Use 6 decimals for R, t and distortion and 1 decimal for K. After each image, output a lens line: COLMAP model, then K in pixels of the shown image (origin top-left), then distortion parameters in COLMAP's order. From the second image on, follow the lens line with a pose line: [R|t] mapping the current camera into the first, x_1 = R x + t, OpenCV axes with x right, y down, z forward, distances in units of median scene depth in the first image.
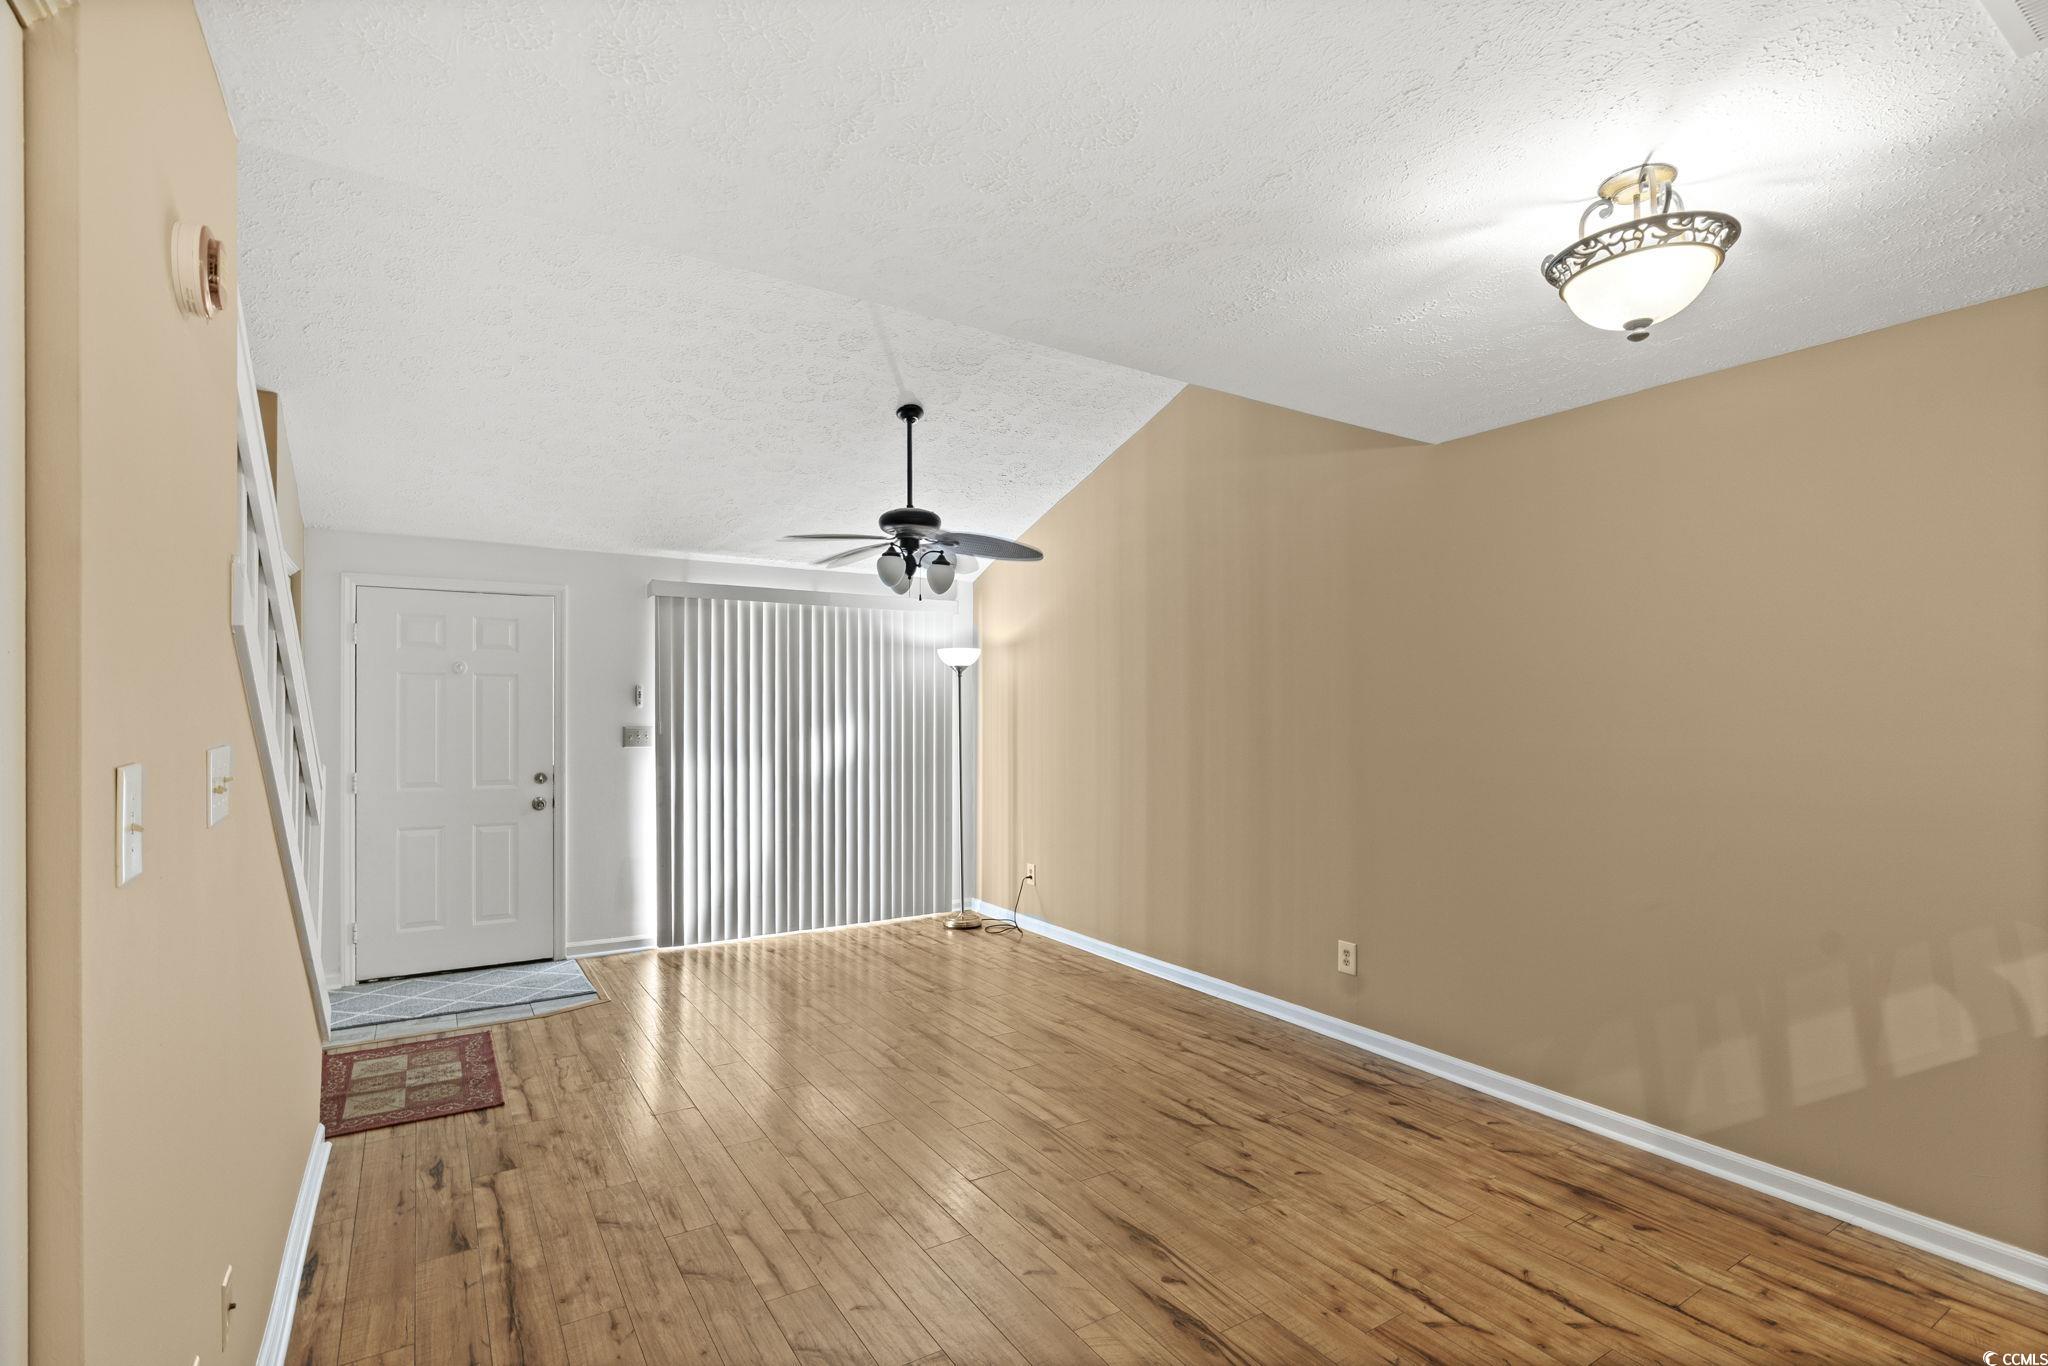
lens RADIAL K [[942.0, 0, 1013.6], [0, 942.0, 712.6], [0, 0, 1]] dist [-0.013009, 0.003929]
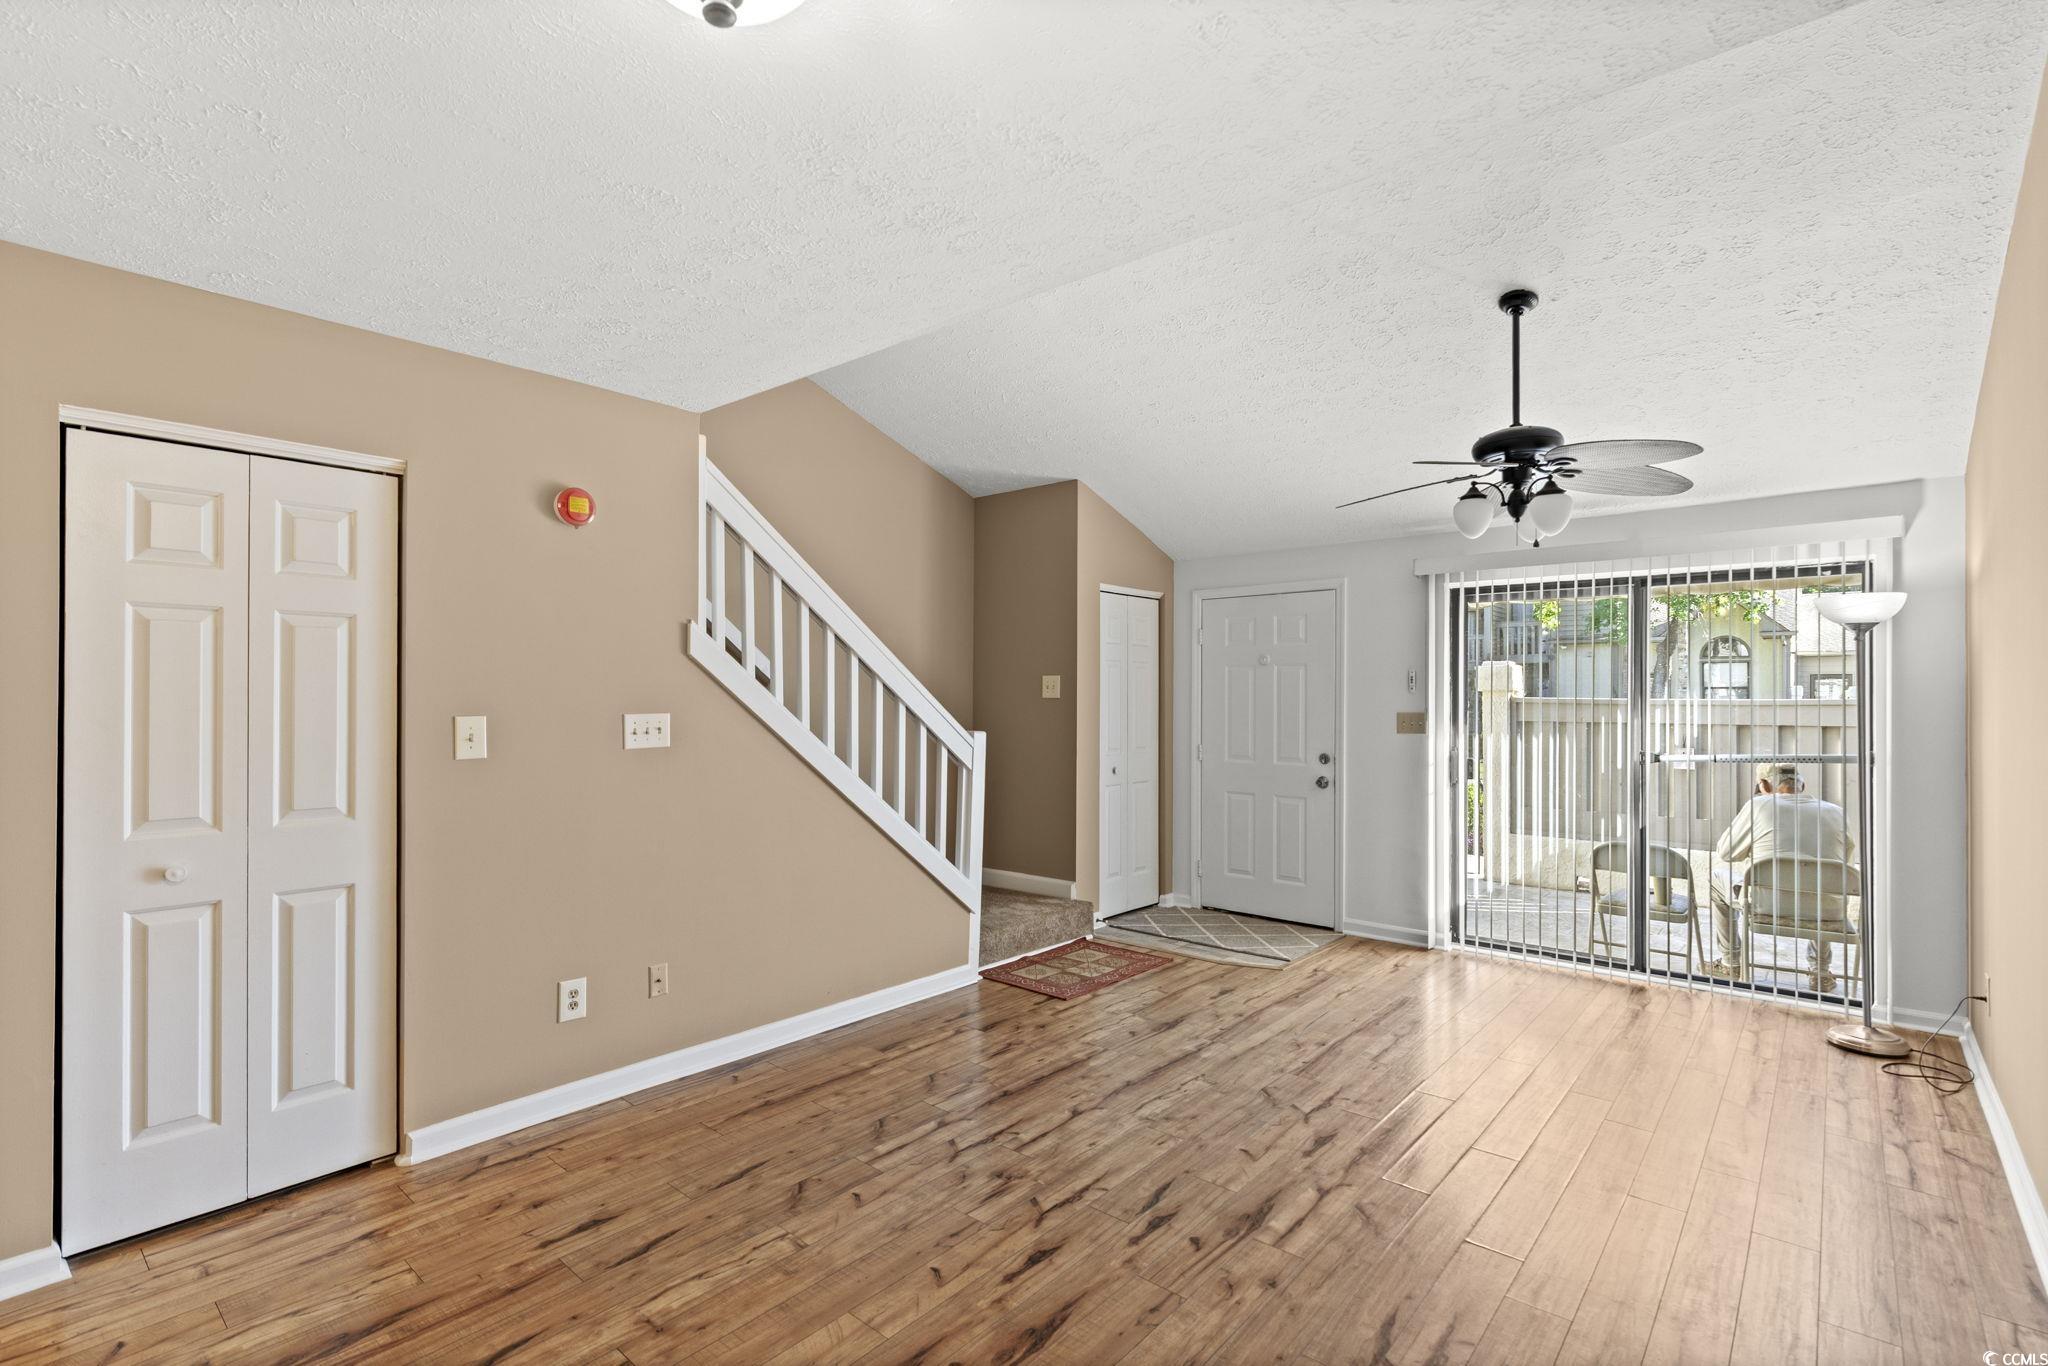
lens RADIAL K [[942.0, 0, 1023.6], [0, 942.0, 694.3], [0, 0, 1]] dist [-0.013009, 0.003929]
pose [[0.290342, -0.004510, -0.956912, 0.717575], [-0.001546, 0.999985, -0.005182, 0.001969], [0.956922, 0.002984, 0.290331, 0.589177]]
